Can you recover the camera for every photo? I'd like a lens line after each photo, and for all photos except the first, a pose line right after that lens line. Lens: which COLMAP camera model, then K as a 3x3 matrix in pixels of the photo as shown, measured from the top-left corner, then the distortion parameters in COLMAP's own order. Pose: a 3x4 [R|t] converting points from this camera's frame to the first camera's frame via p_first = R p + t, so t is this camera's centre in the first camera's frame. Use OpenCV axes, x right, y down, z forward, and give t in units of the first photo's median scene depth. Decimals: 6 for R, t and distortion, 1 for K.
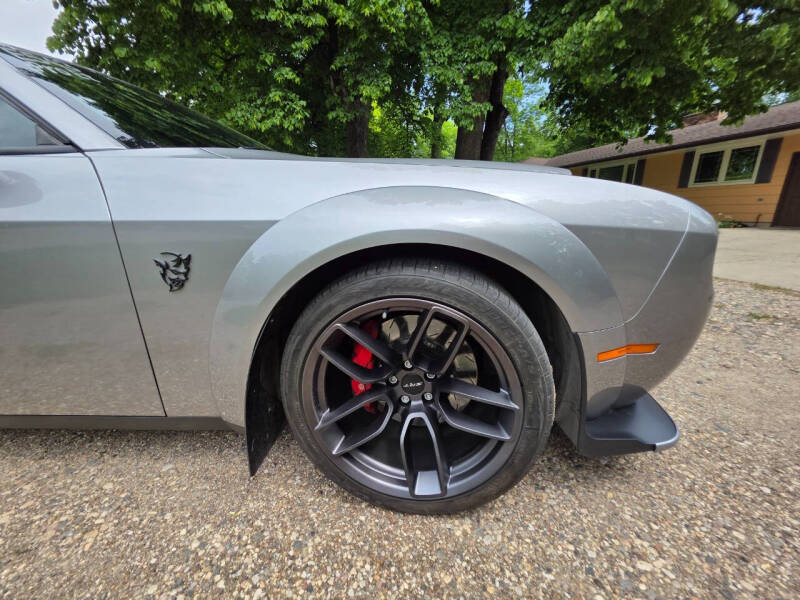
lens RADIAL K [[334.3, 0, 406.5], [0, 334.3, 291.3], [0, 0, 1]] dist [0.001239, 0.000620]
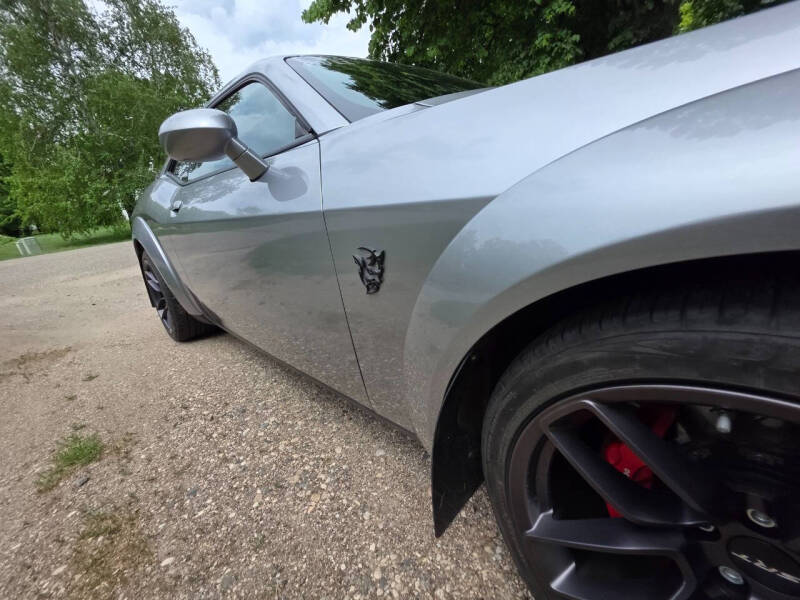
lens RADIAL K [[320.9, 0, 400.0], [0, 320.9, 300.0], [0, 0, 1]] dist [0.014240, -0.004716]
pose [[0.742354, 0.135840, -0.656093, -0.109311], [-0.052167, 0.987978, 0.145529, -0.098703], [0.667974, -0.073808, 0.740516, 0.428582]]
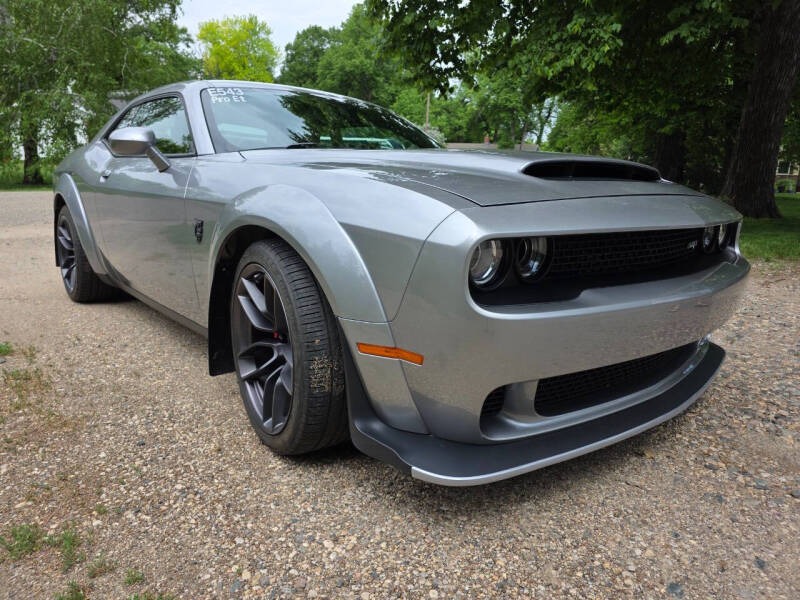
lens RADIAL K [[552.4, 0, 400.0], [0, 552.4, 300.0], [0, 0, 1]] dist [0.023635, 0.000341]
pose [[0.676329, 0.183032, -0.713497, 1.790361], [-0.201034, 0.977729, 0.060253, -0.081903], [0.708635, 0.102687, 0.698063, -0.135701]]
